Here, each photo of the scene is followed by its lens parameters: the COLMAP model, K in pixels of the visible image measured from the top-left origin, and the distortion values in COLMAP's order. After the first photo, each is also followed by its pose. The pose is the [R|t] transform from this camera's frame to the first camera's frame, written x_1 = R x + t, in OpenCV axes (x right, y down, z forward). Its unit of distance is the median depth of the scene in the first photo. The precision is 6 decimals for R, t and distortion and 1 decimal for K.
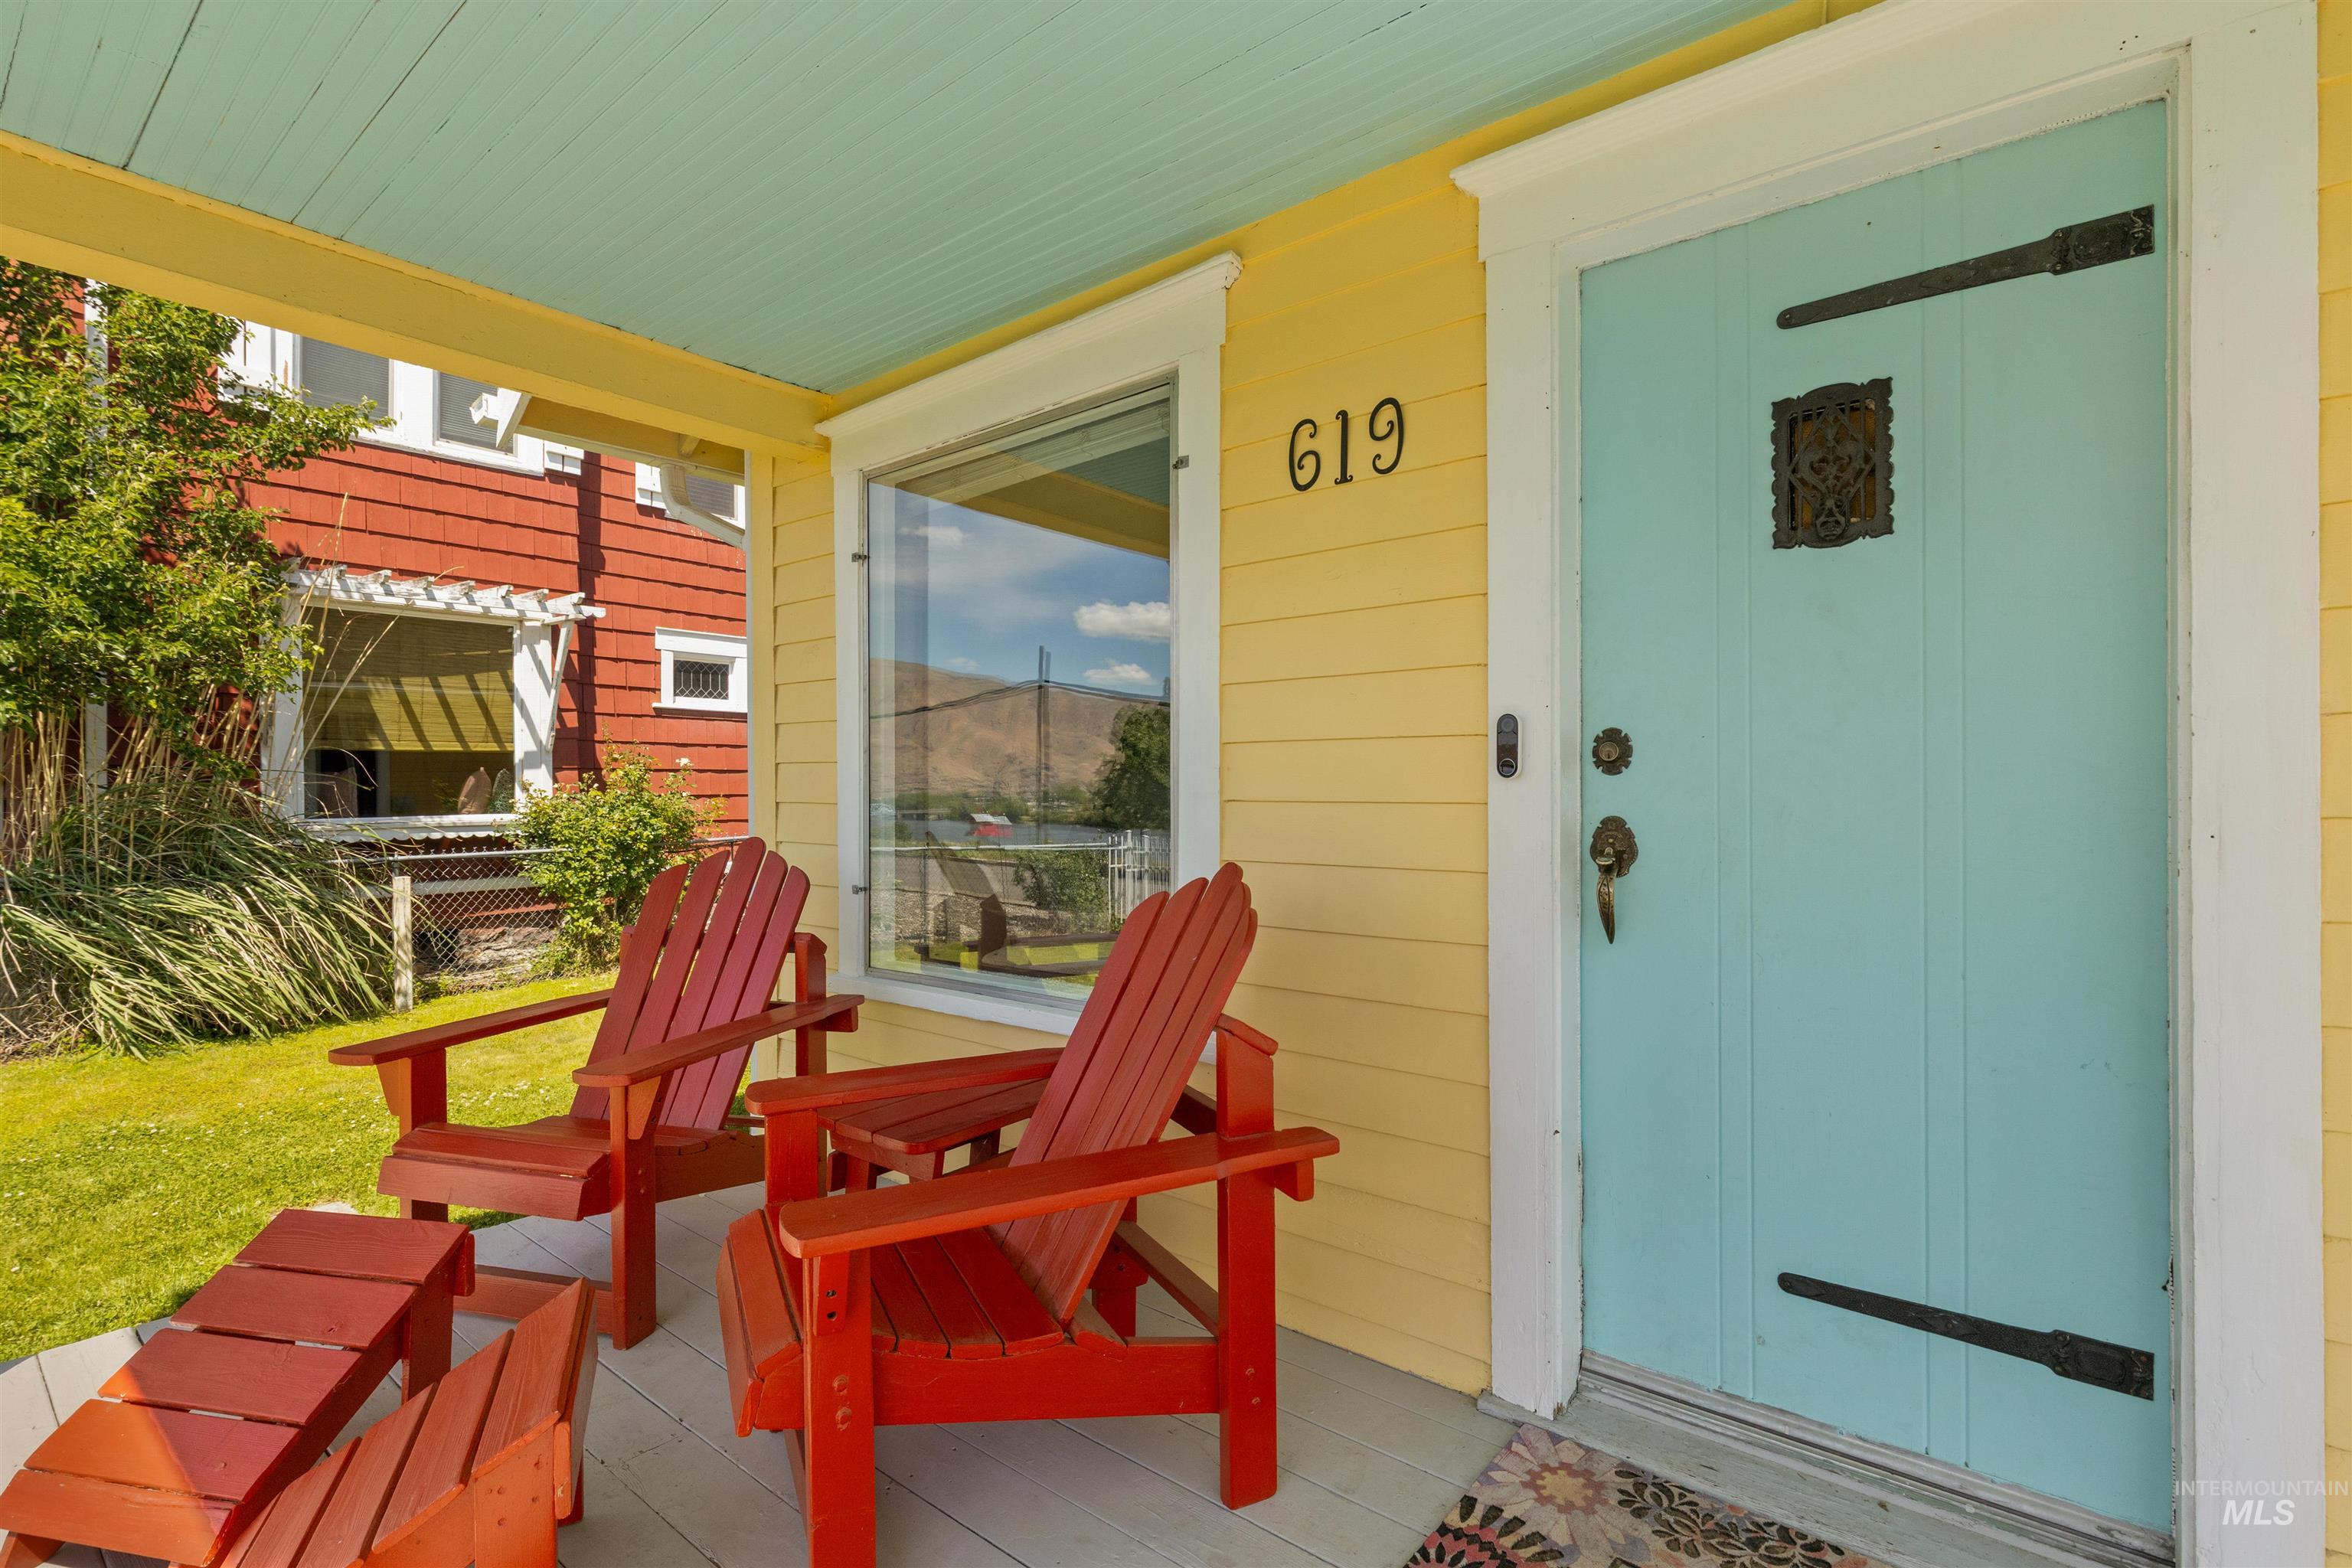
lens RADIAL K [[1088.9, 0, 1176.0], [0, 1088.9, 784.0], [0, 0, 1]] dist [-0.002767, -0.000250]
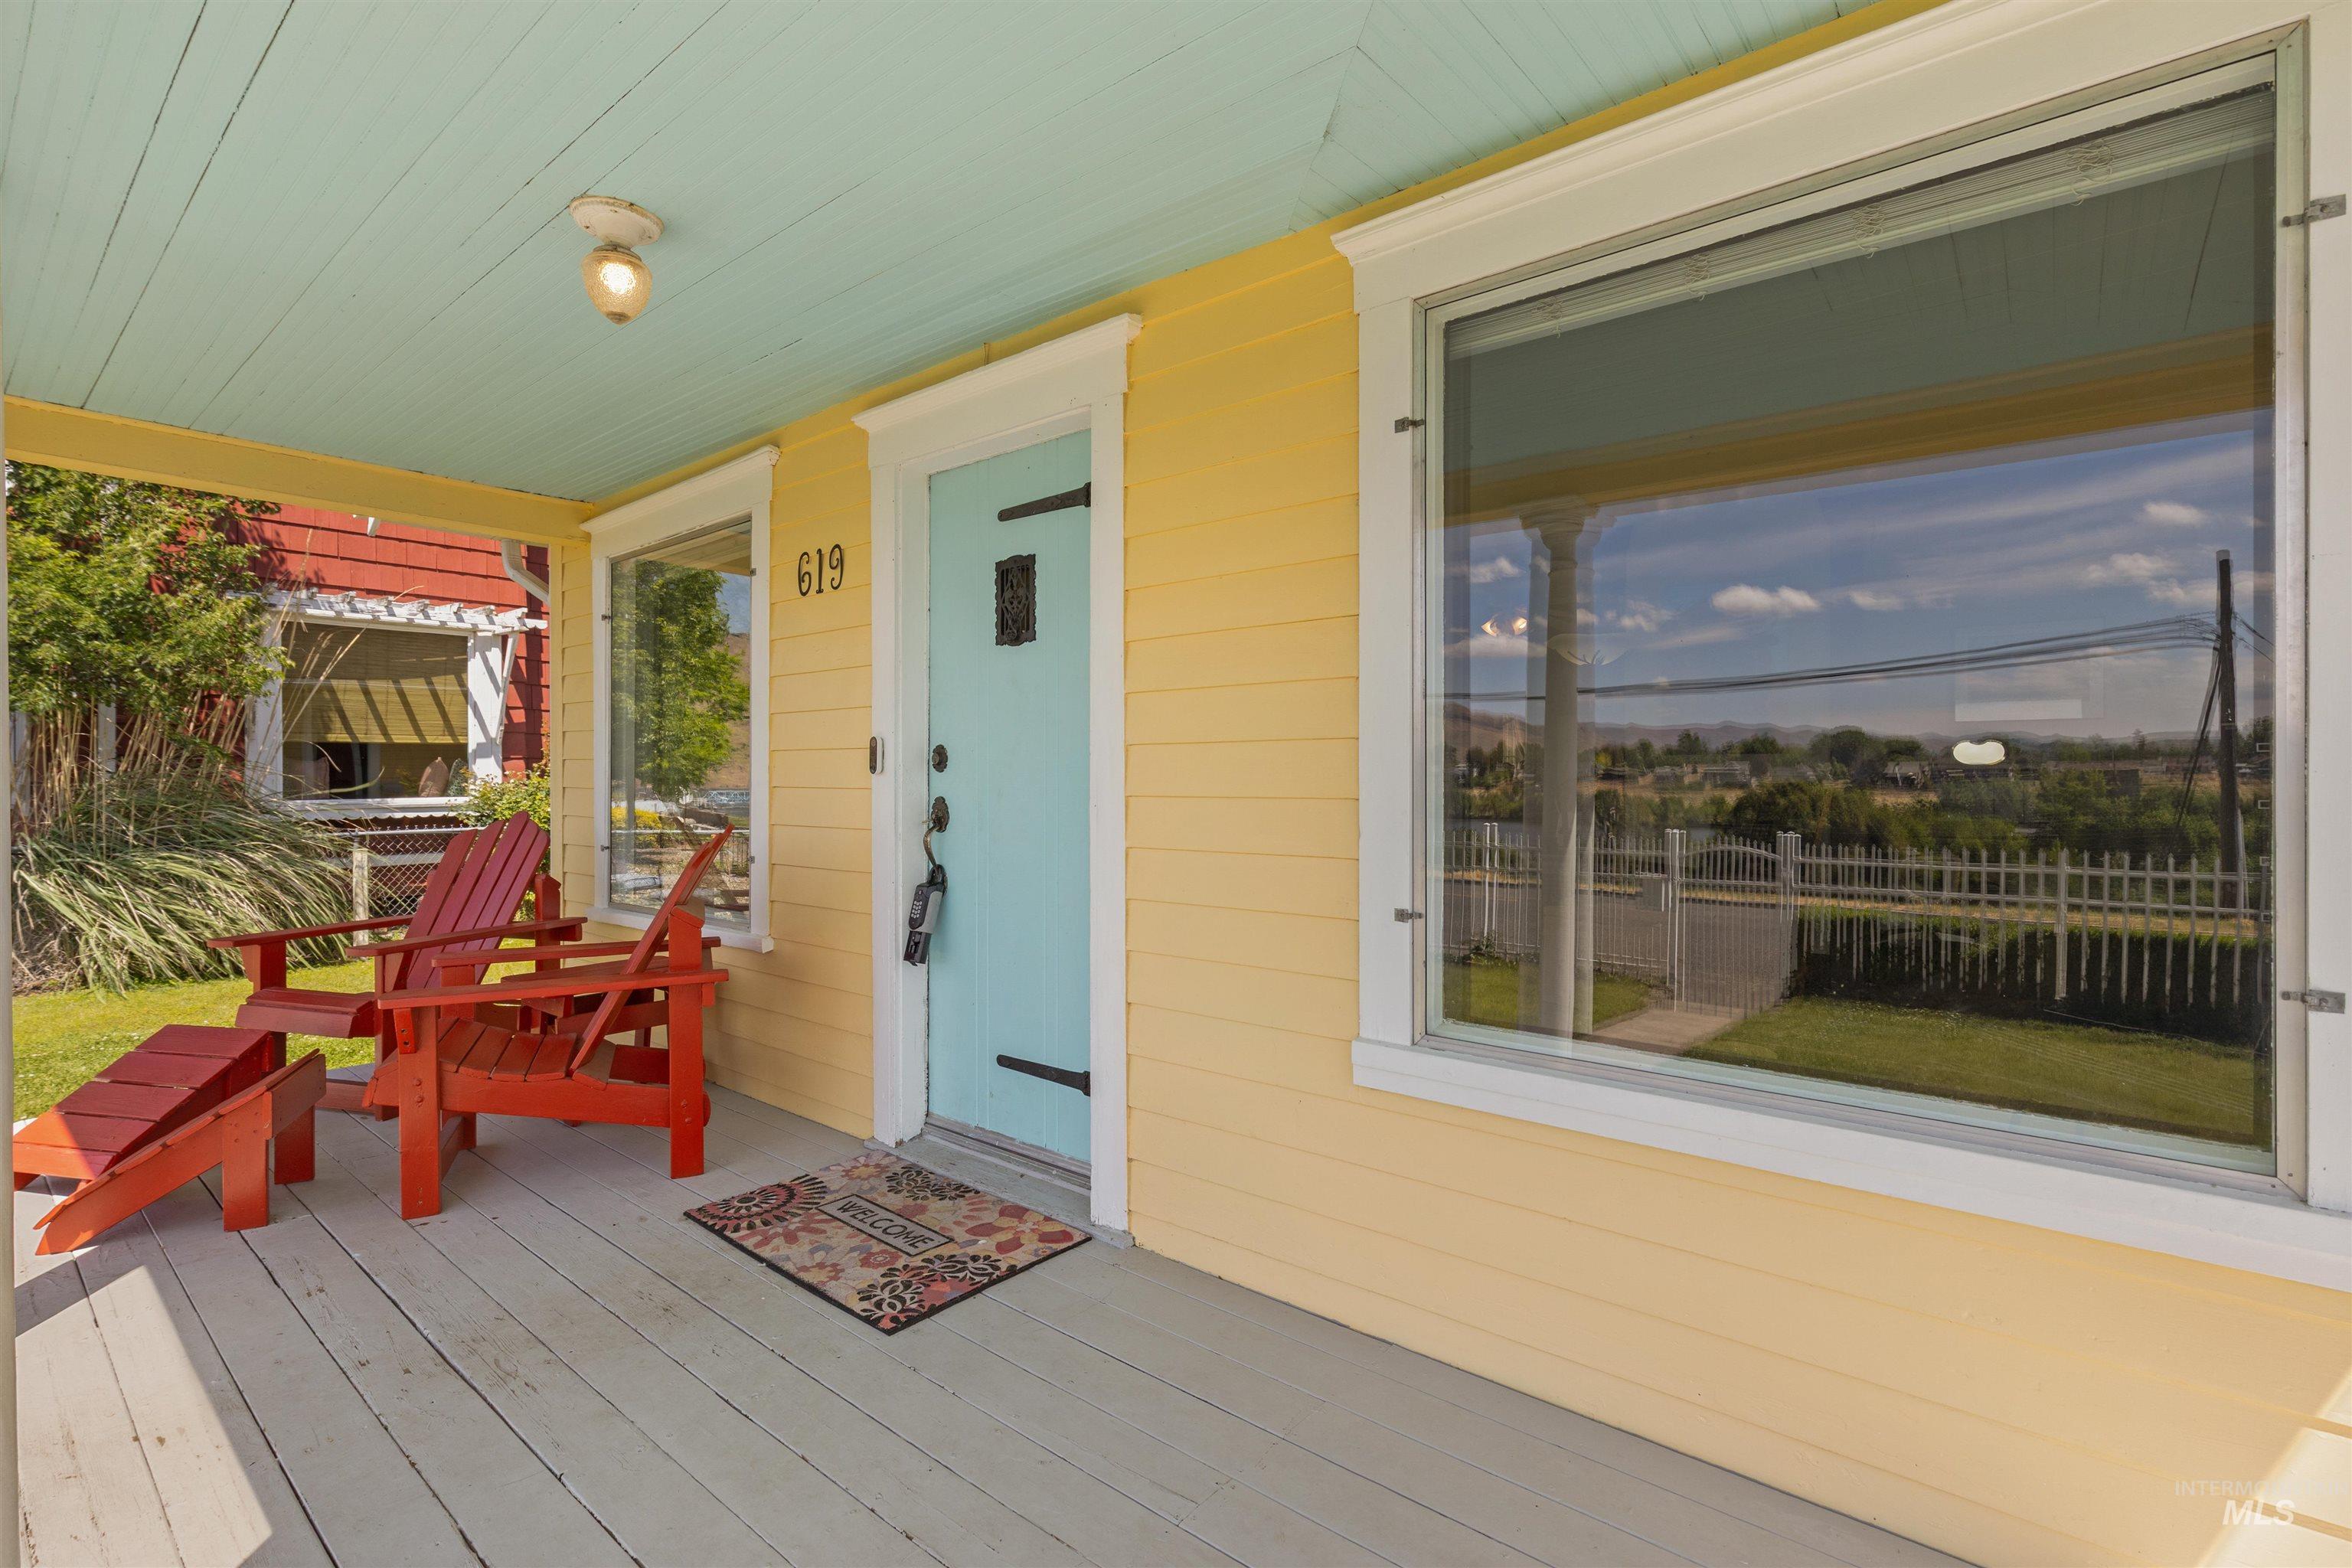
lens RADIAL K [[1067.7, 0, 1181.2], [0, 1067.7, 766.3], [0, 0, 1]] dist [-0.002940, -0.000877]
pose [[0.999979, 0.003742, -0.005243, 0.197098], [-0.003771, 0.999978, -0.005478, -0.002530], [0.005223, 0.005497, 0.999971, -0.167931]]
